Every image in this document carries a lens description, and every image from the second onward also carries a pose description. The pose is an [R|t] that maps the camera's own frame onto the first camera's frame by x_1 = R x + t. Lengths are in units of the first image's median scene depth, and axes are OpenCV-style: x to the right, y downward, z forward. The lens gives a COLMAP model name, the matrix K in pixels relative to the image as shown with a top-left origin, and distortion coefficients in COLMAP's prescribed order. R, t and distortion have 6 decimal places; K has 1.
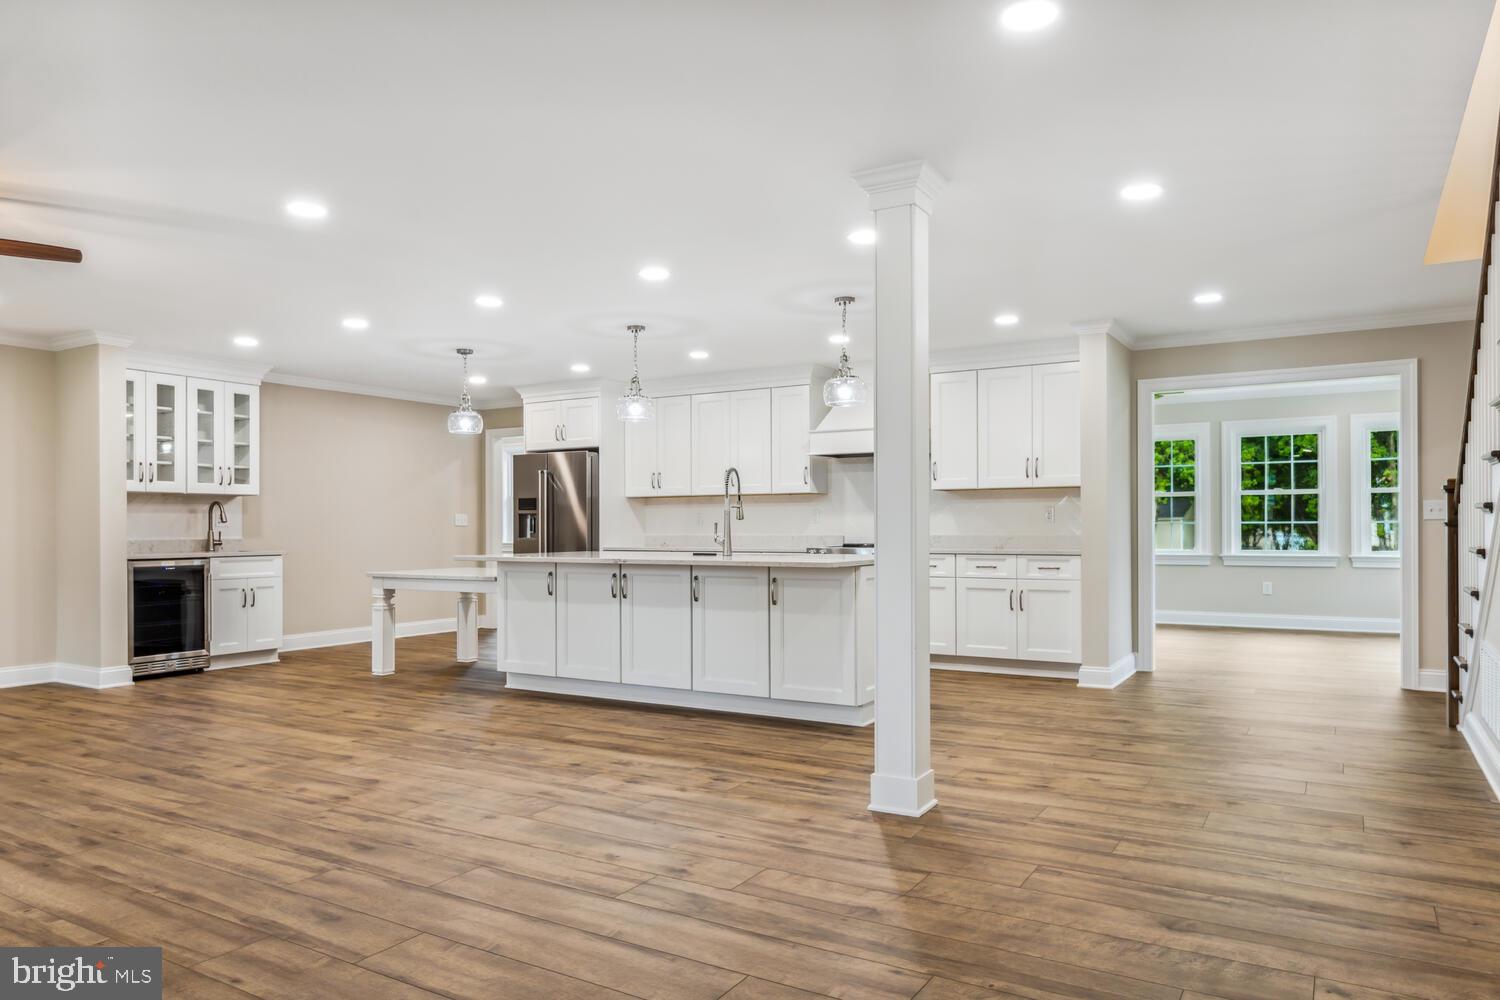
lens RADIAL K [[987.7, 0, 758.3], [0, 987.7, 525.6], [0, 0, 1]] dist [-0.002646, 0.000633]
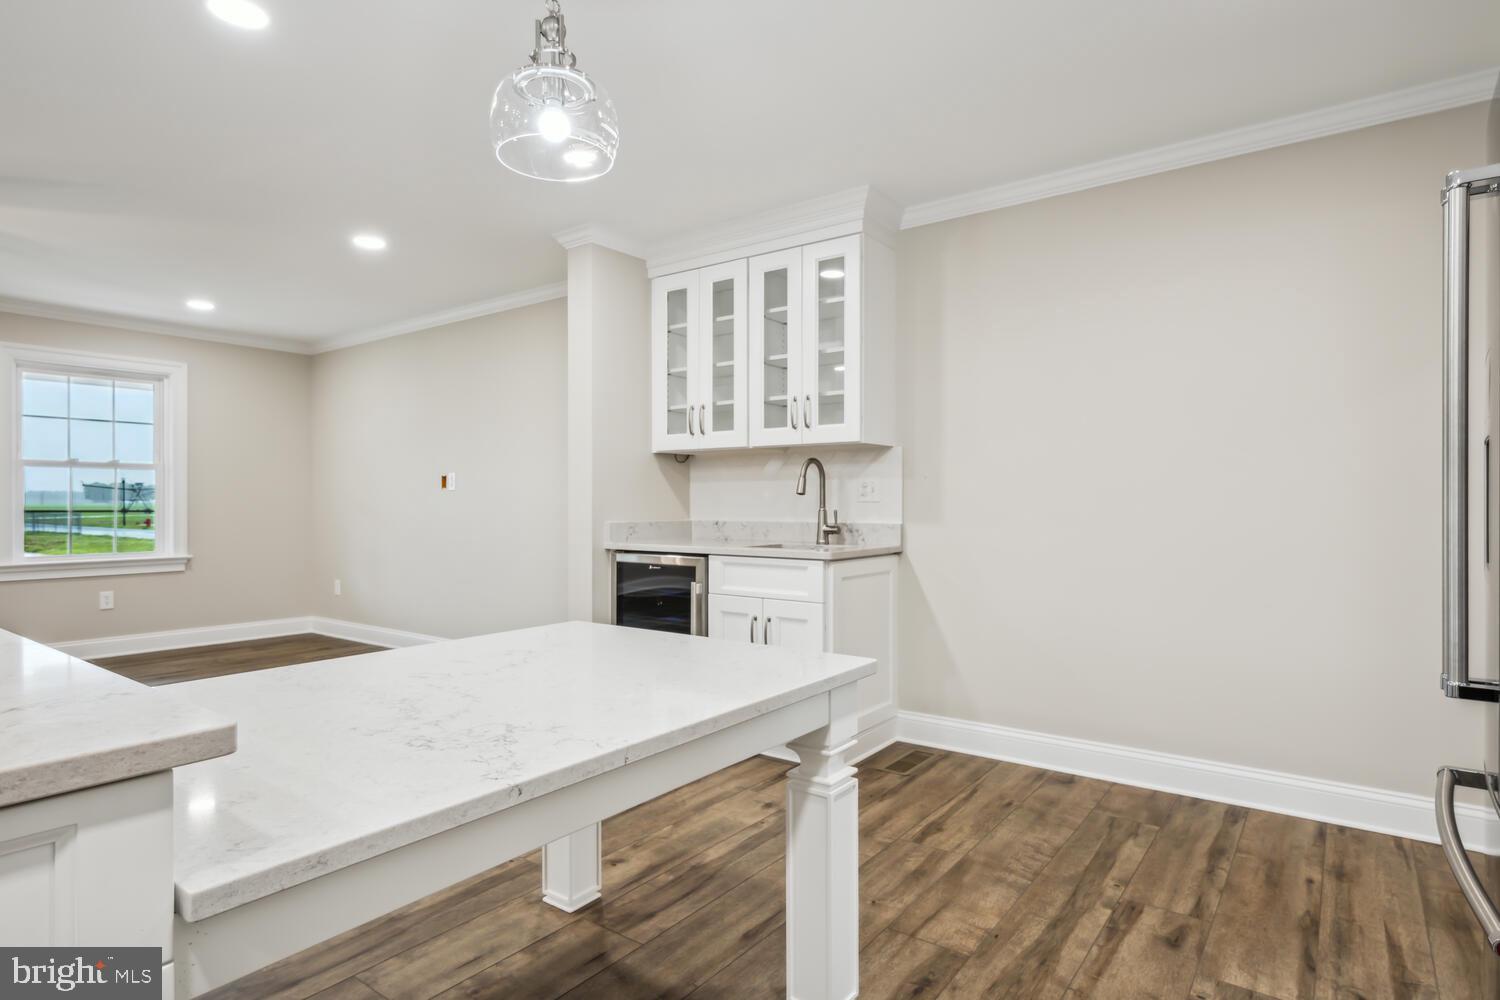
lens RADIAL K [[802.1, 0, 734.6], [0, 802.1, 517.3], [0, 0, 1]] dist [-0.001077, -0.000179]
pose [[-0.118211, 0.024700, -0.992681, -0.142545], [0.001529, 0.999694, 0.024692, -0.002991], [0.992987, 0.001402, -0.118213, 1.896220]]
